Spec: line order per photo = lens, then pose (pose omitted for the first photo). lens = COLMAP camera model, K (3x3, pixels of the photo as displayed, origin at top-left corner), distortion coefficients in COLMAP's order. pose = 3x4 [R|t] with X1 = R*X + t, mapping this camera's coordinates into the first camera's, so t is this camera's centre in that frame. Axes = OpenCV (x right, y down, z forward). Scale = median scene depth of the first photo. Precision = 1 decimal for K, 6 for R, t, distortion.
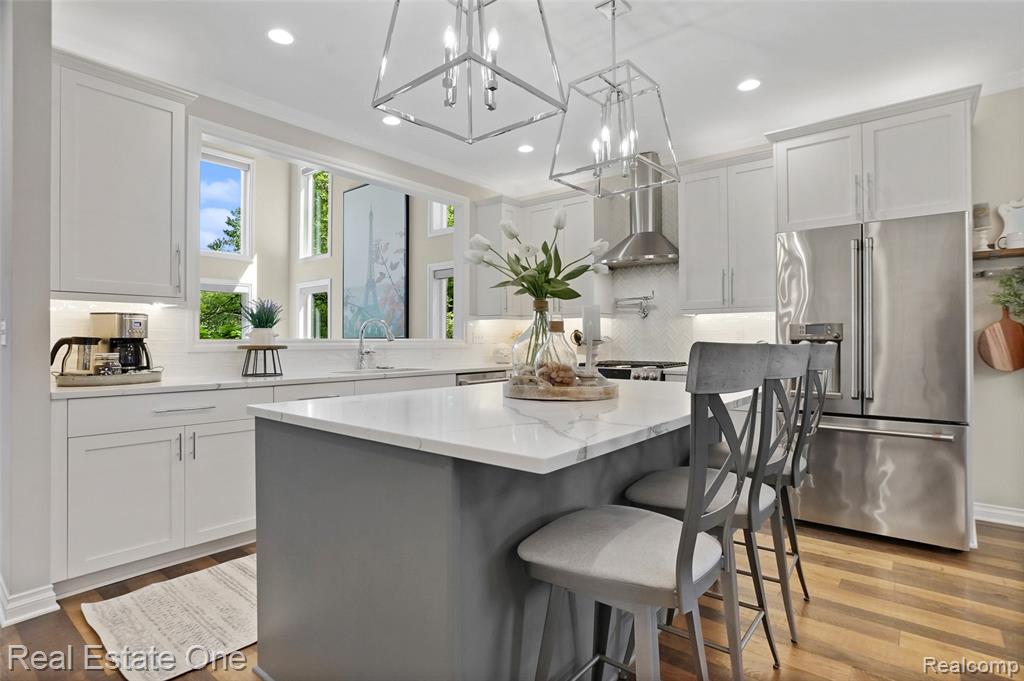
lens RADIAL K [[521.2, 0, 512.0], [0, 521.2, 340.5], [0, 0, 1]] dist [0.001294, 0.000475]
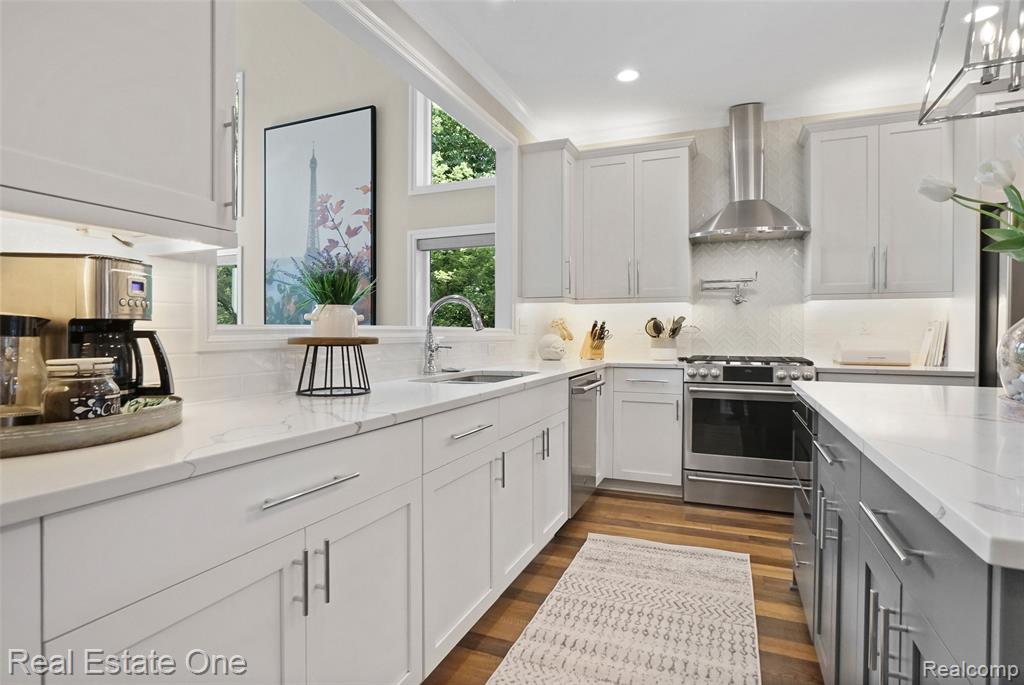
lens RADIAL K [[521.0, 0, 514.4], [0, 521.0, 337.2], [0, 0, 1]] dist [-0.015261, -0.000355]
pose [[0.955672, -0.000559, 0.294432, -0.328832], [-0.002494, 0.999947, 0.009996, 0.002558], [-0.294421, -0.010287, 0.955620, 0.309692]]
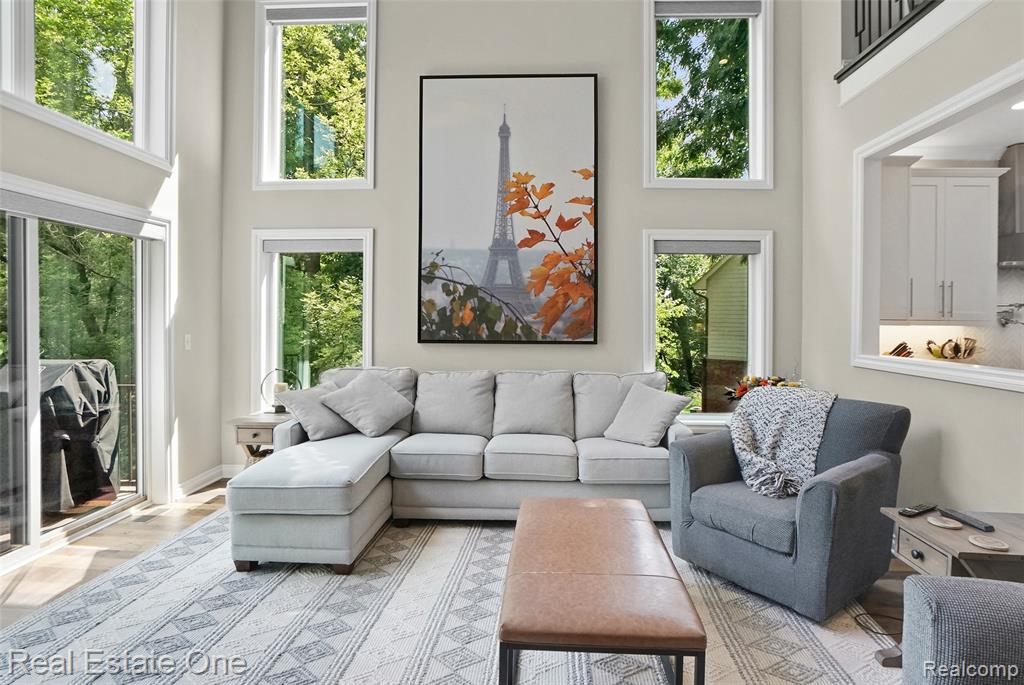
lens RADIAL K [[500.8, 0, 512.0], [0, 500.8, 342.5], [0, 0, 1]] dist [-0.015956, -0.000072]
pose [[0.797198, 0.015110, 0.603529, -0.919164], [-0.016012, 0.999864, -0.003882, -0.001209], [-0.603506, -0.006569, 0.797331, 0.839096]]
